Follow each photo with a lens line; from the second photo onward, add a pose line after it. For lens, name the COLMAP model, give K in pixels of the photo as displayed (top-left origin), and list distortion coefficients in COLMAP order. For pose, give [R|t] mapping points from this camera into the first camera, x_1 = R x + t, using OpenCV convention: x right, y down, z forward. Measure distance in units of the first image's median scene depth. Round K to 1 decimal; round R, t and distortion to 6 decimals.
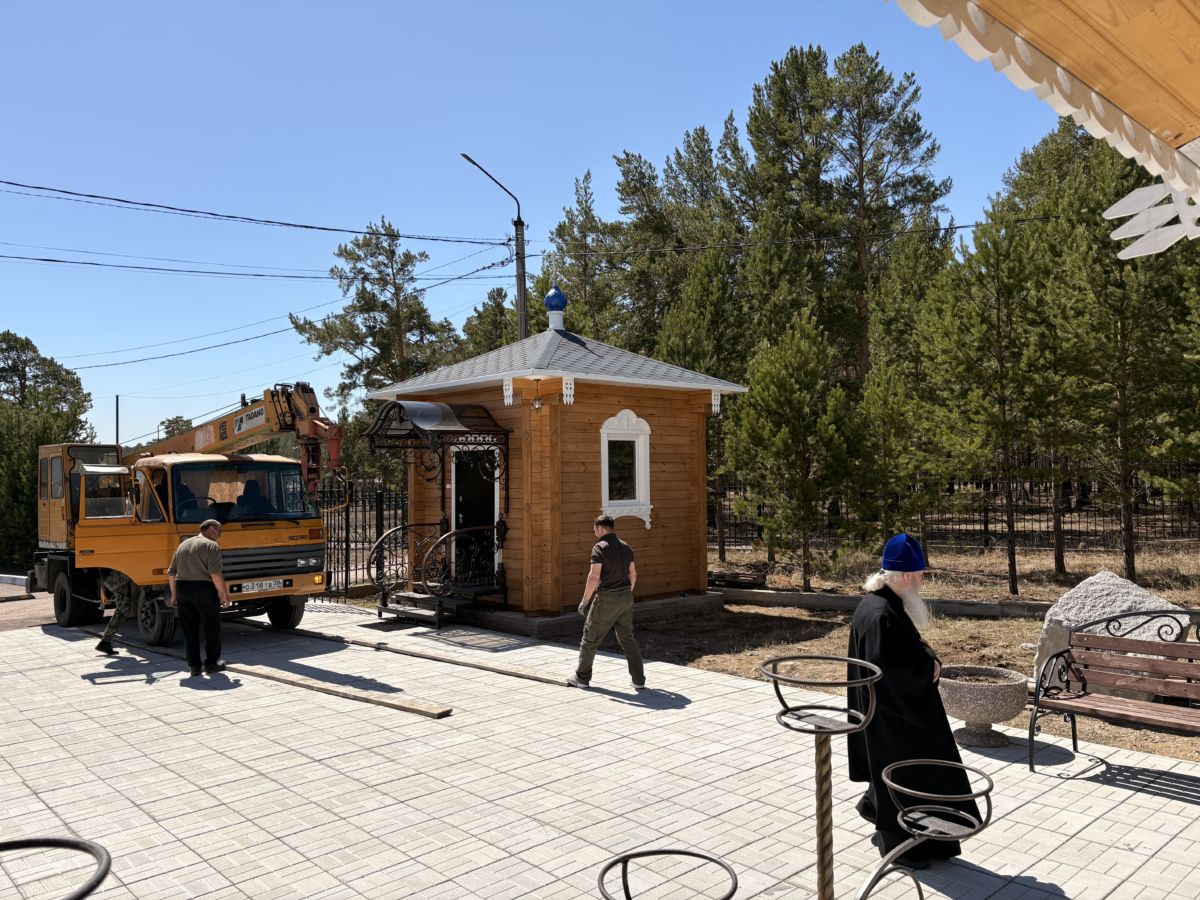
lens RADIAL K [[902.2, 0, 600.0], [0, 902.2, 450.0], [0, 0, 1]] dist [0.308288, -0.001278]
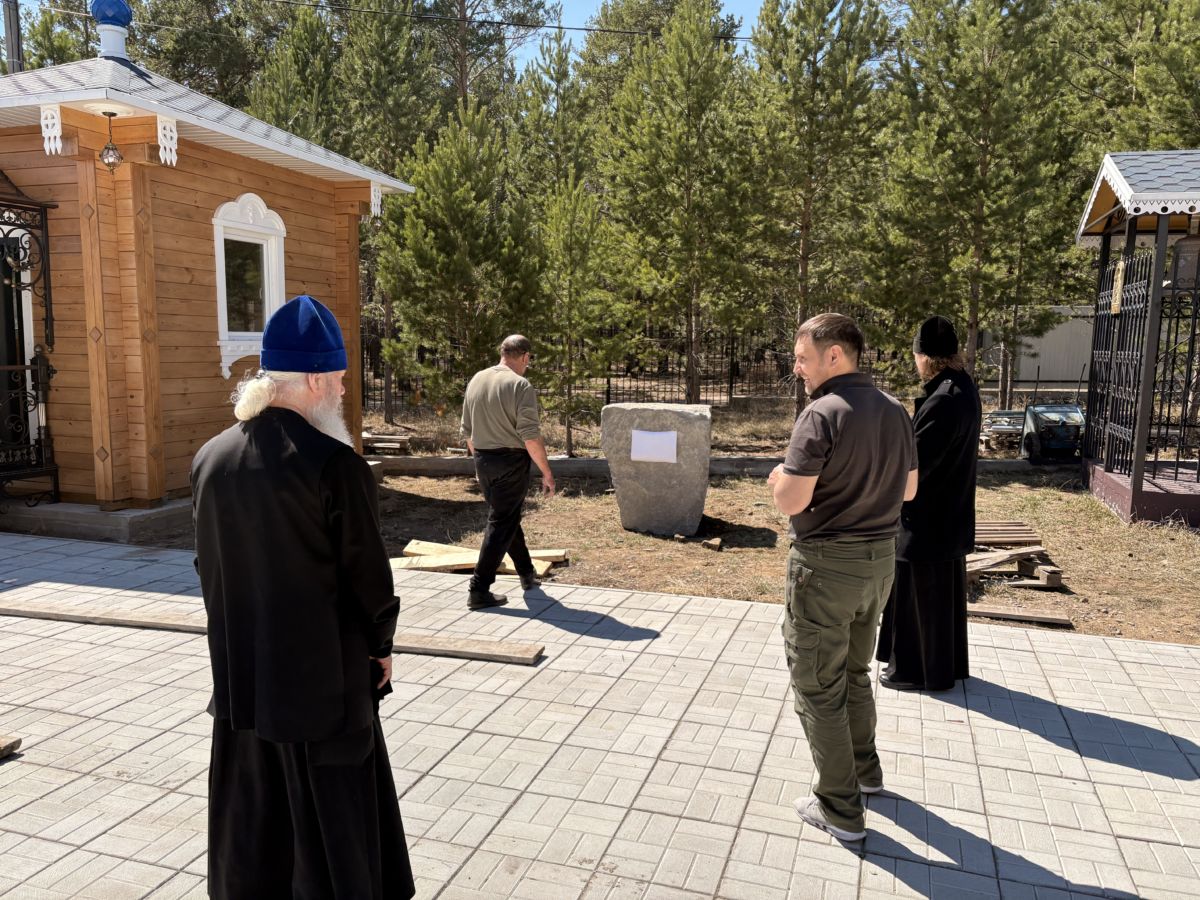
lens RADIAL K [[926.4, 0, 600.0], [0, 926.4, 450.0], [0, 0, 1]] dist [0.027680, -0.006914]
pose [[0.875723, -0.025480, 0.482142, -0.083444], [-0.044687, 0.990043, 0.133487, 0.039512], [-0.480742, -0.138443, 0.865864, 0.273864]]
